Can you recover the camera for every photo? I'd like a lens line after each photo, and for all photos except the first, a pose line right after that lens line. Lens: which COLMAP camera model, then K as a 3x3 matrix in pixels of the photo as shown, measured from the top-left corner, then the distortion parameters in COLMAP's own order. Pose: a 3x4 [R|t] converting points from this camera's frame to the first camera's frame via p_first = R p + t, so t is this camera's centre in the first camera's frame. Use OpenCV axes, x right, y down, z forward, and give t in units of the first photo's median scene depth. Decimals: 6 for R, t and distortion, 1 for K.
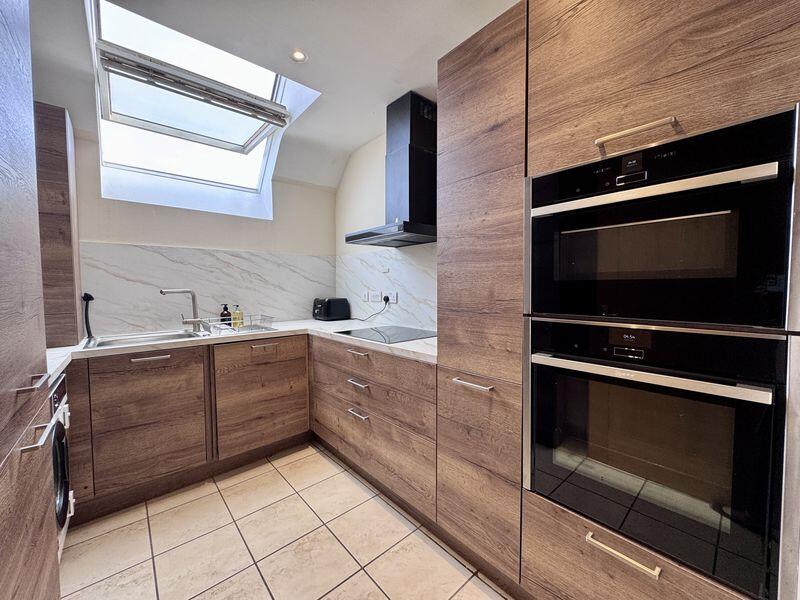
lens RADIAL K [[319.1, 0, 402.2], [0, 319.1, 301.0], [0, 0, 1]] dist [-0.002064, -0.000207]
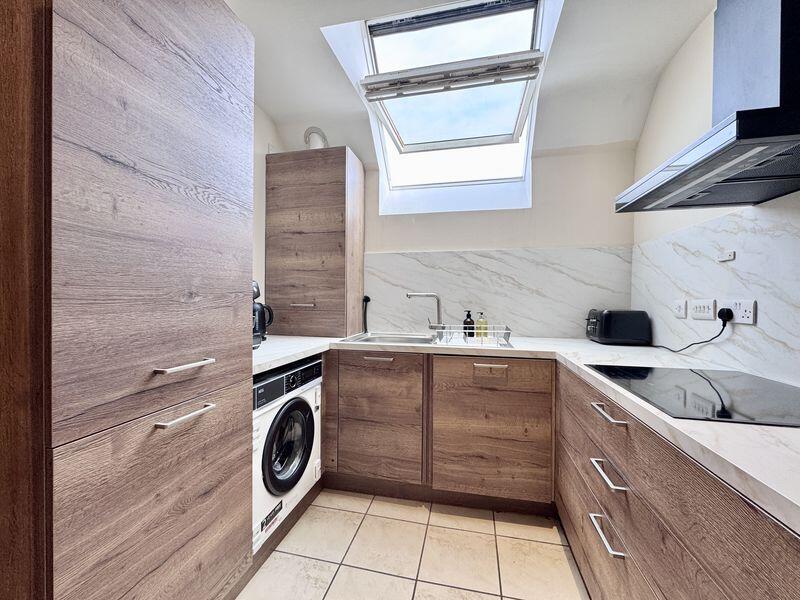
lens RADIAL K [[319.1, 0, 402.2], [0, 319.1, 301.0], [0, 0, 1]] dist [-0.002064, -0.000207]
pose [[0.579580, 0.018088, -0.814714, 0.067999], [-0.048748, 0.998733, -0.012506, 0.003305], [0.813456, 0.046964, 0.579728, 0.354649]]
